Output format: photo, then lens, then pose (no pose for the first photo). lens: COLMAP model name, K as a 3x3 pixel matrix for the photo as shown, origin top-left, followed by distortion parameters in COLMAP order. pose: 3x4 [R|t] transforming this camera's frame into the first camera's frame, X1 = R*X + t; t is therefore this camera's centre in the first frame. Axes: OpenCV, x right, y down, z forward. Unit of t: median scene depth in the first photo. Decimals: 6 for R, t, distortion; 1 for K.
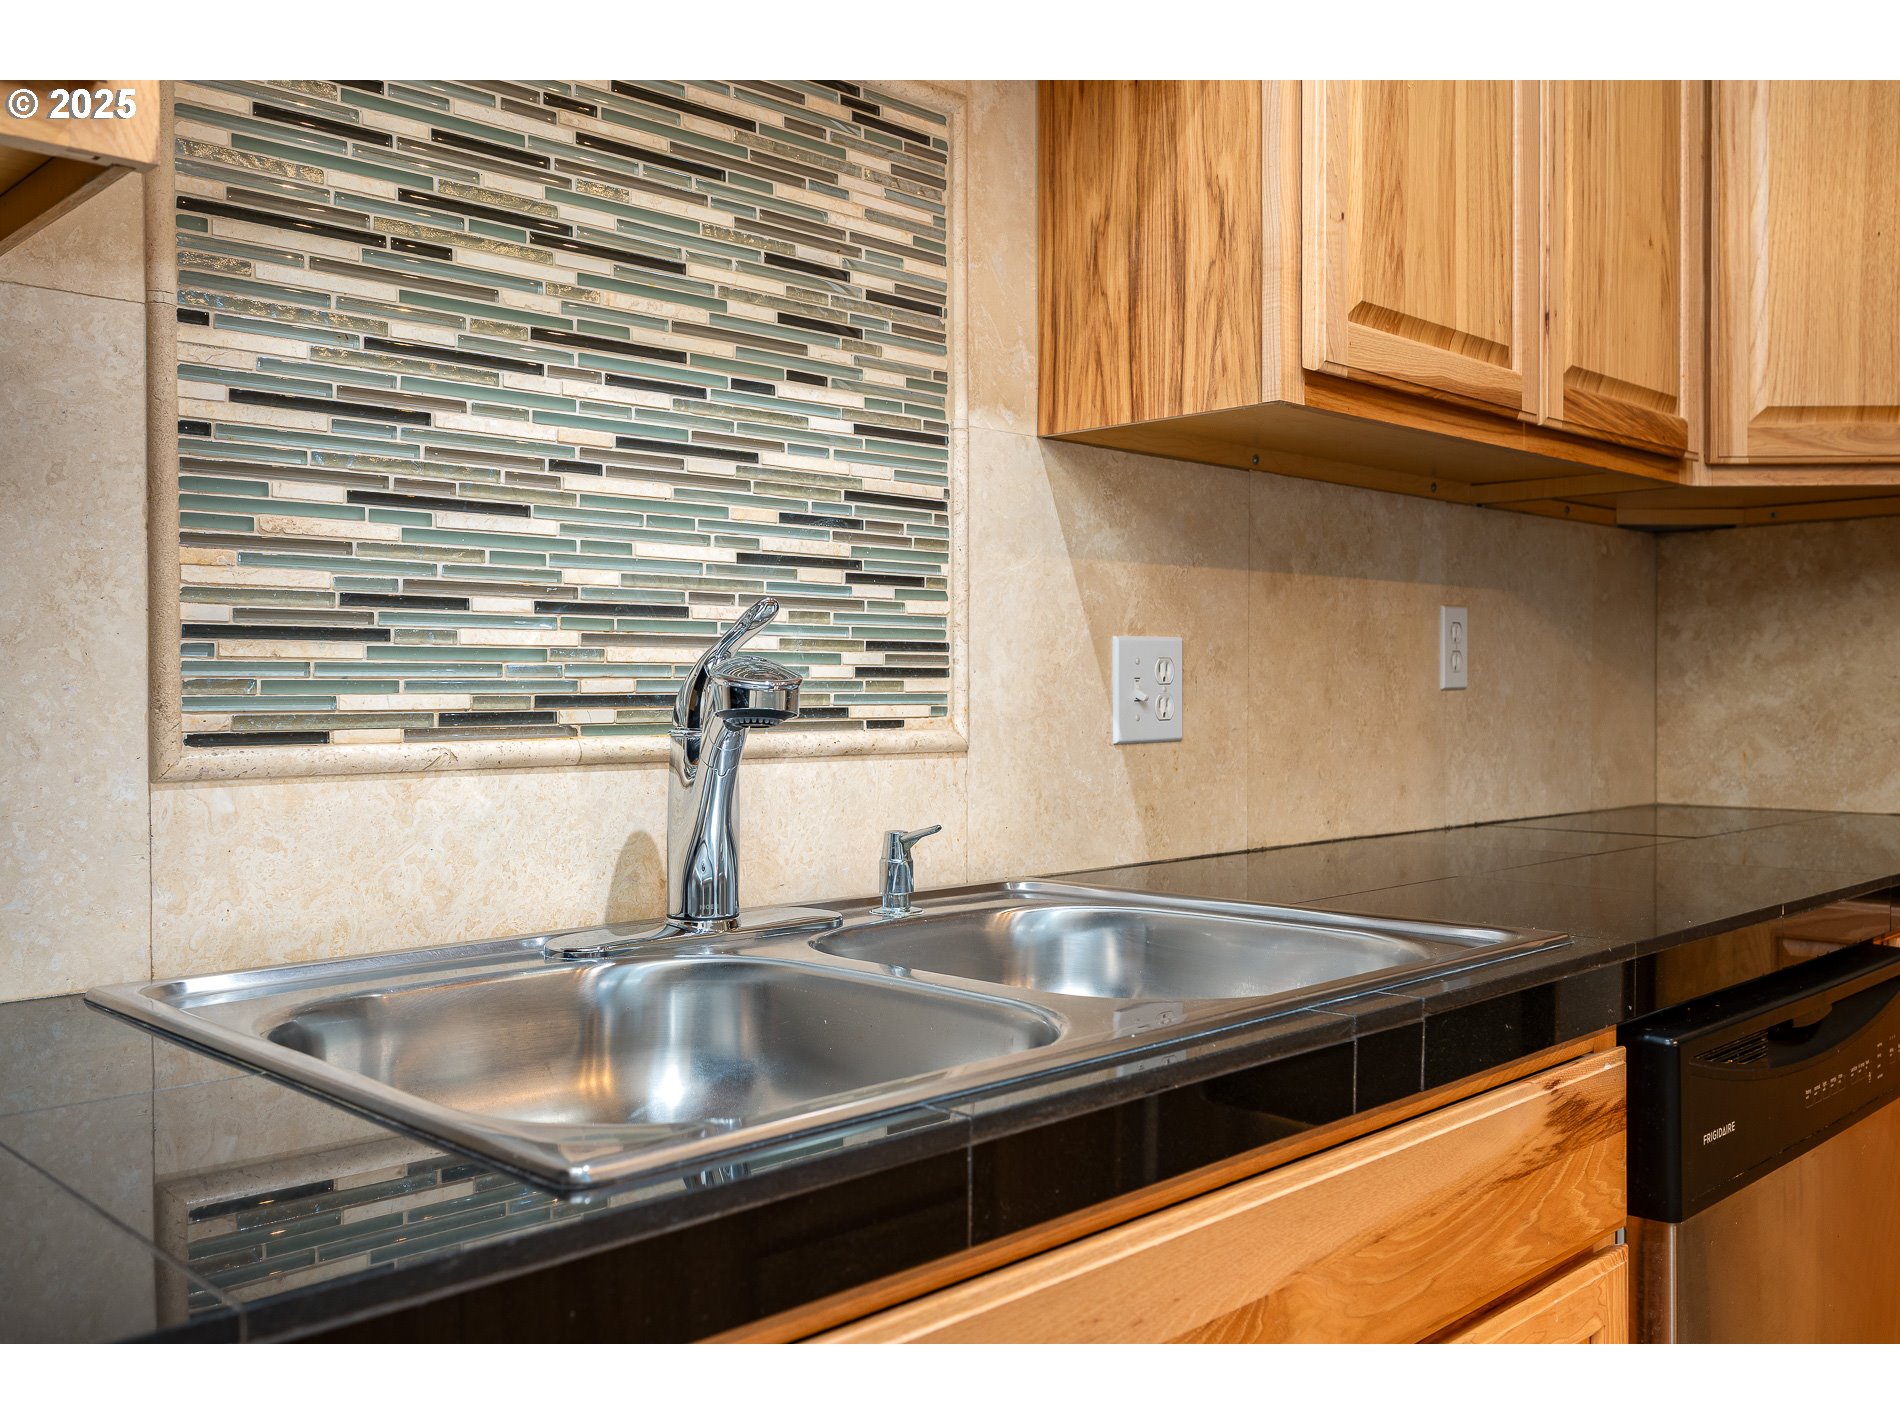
lens RADIAL K [[1633.5, 0, 973.0], [0, 1633.5, 715.1], [0, 0, 1]] dist [0.000803, -0.004454]
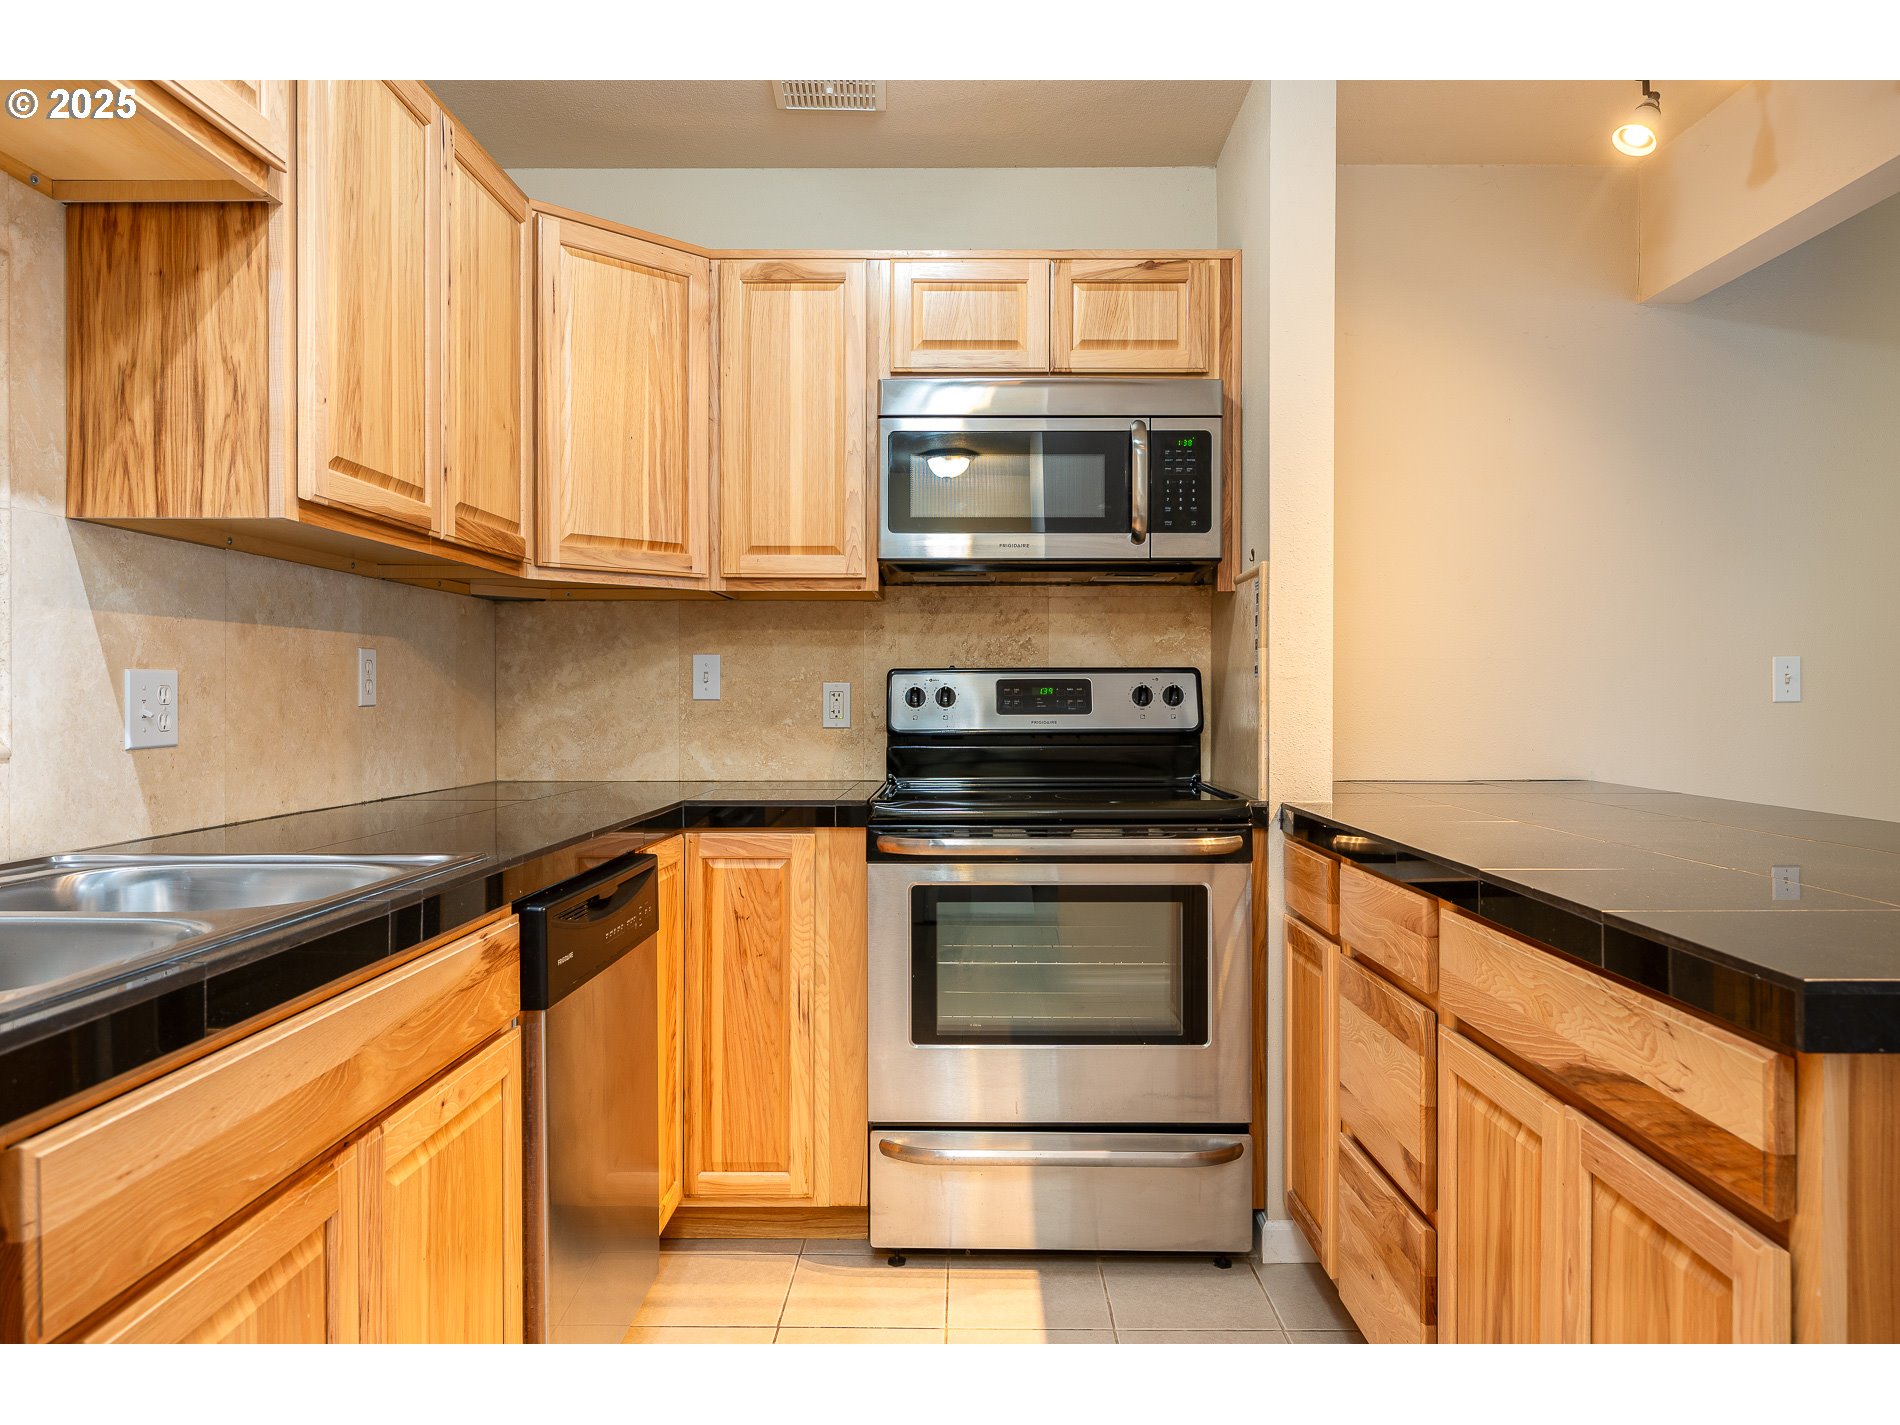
lens RADIAL K [[1286.1, 0, 964.4], [0, 1286.1, 711.3], [0, 0, 1]] dist [-0.003692, -0.001228]
pose [[0.715282, -0.003303, 0.698828, -0.178563], [0.006774, 0.999975, -0.002207, -0.007717], [-0.698803, 0.006312, 0.715286, -0.262836]]
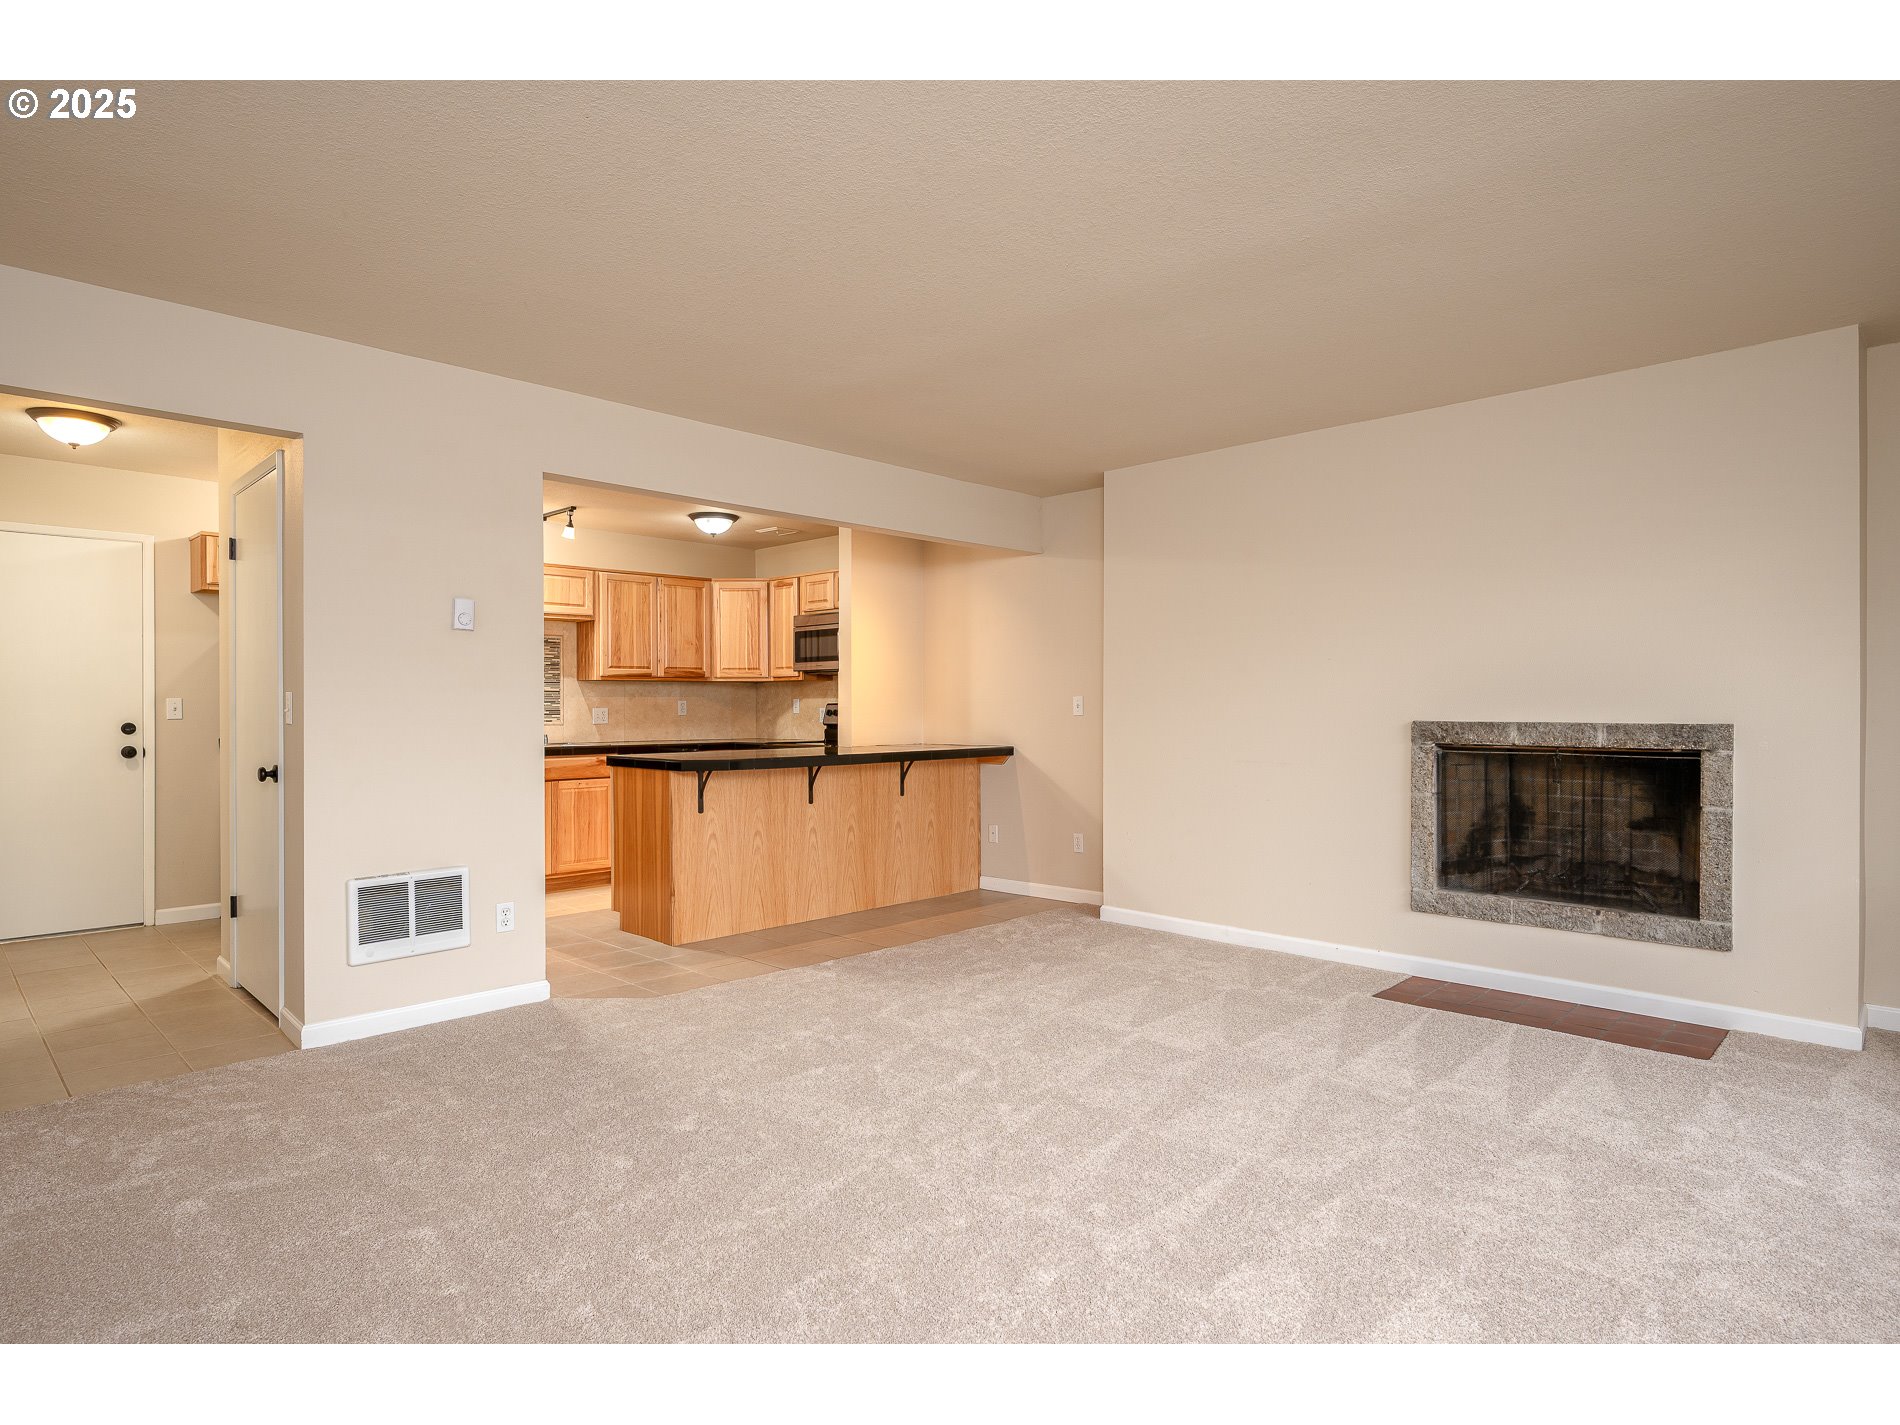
lens RADIAL K [[1038.5, 0, 950.0], [0, 1038.5, 712.5], [0, 0, 1]] dist [-0.000839, 0.000302]
pose [[0.999966, 0.001079, 0.008128, 1.743558], [-0.001005, 0.999958, -0.009108, 0.007931], [-0.008137, 0.009100, 0.999925, -3.775737]]
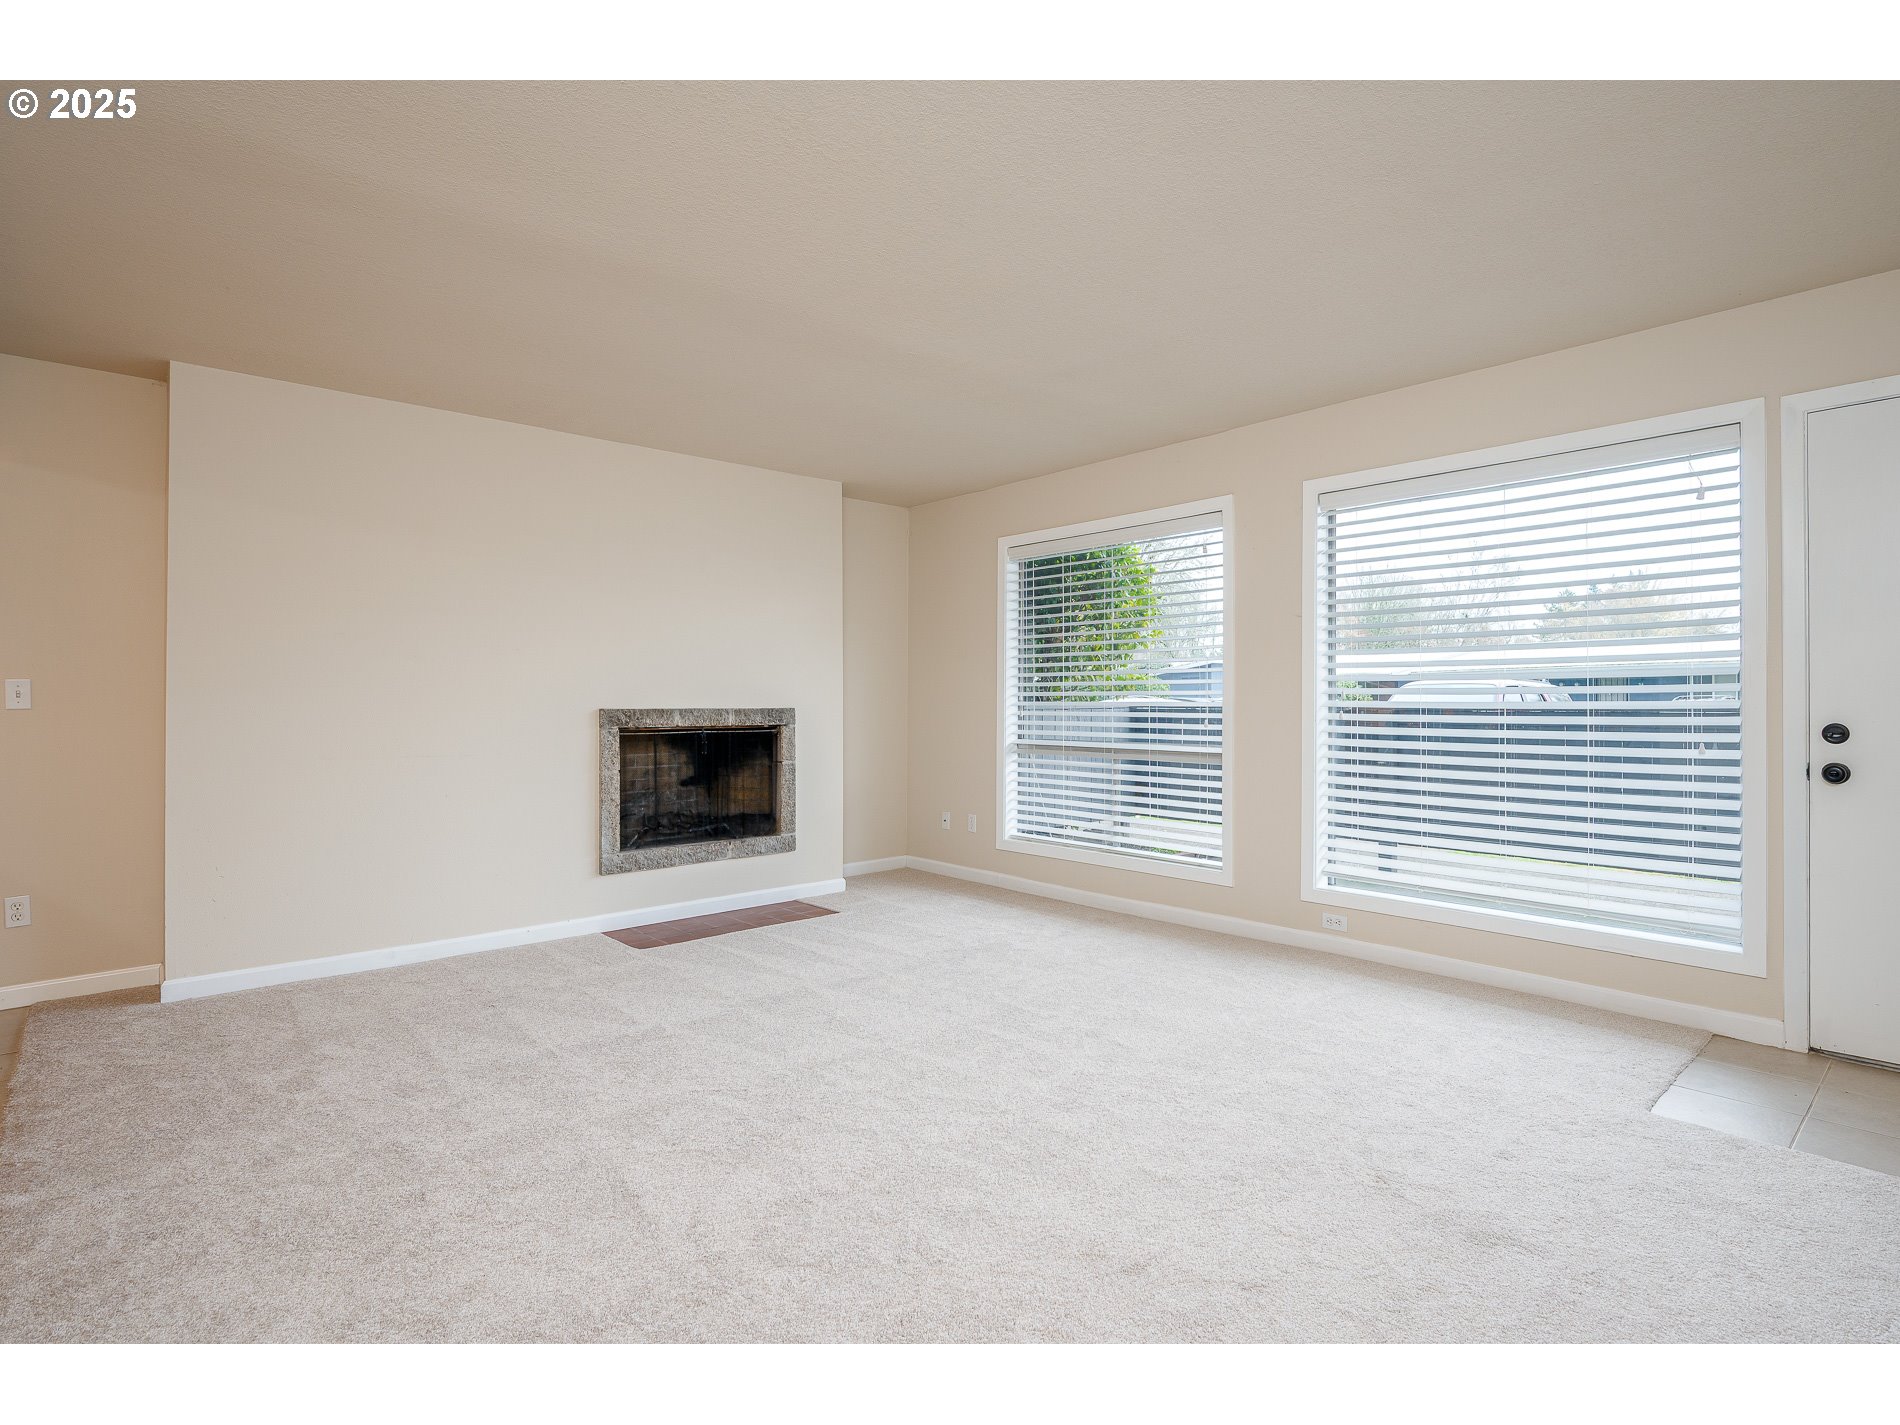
lens RADIAL K [[955.7, 0, 953.3], [0, 955.7, 697.0], [0, 0, 1]] dist [-0.000432, -0.000235]
pose [[0.060788, 0.007652, 0.998121, 0.048251], [0.017800, 0.999803, -0.008749, 0.012270], [-0.997992, 0.018299, 0.060639, -2.162316]]
